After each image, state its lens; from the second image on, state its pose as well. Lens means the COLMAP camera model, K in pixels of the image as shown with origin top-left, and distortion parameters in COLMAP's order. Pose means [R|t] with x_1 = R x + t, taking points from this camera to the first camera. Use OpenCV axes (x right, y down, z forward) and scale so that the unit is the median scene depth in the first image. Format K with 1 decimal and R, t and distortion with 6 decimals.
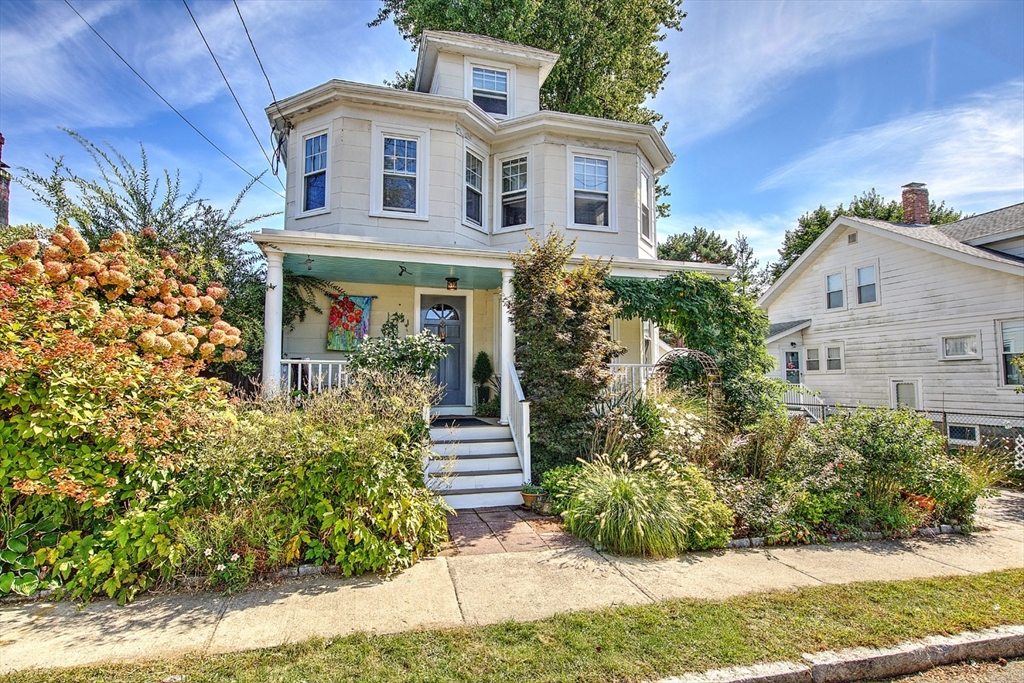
lens RADIAL K [[520.6, 0, 513.4], [0, 520.6, 345.0], [0, 0, 1]] dist [0.000780, -0.000501]
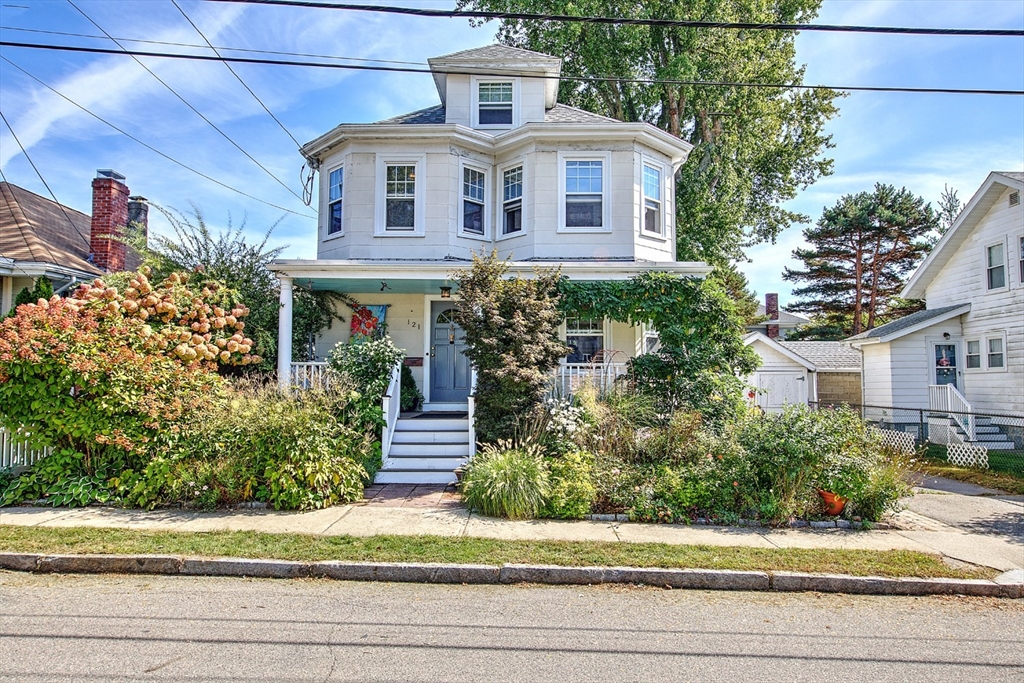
lens RADIAL K [[637.2, 0, 512.0], [0, 637.2, 341.5], [0, 0, 1]] dist [-0.003958, -0.001316]
pose [[0.958549, -0.017084, -0.284415, 0.409043], [0.018151, 0.999835, 0.001117, -0.011414], [0.284349, -0.006233, 0.958700, -0.264212]]
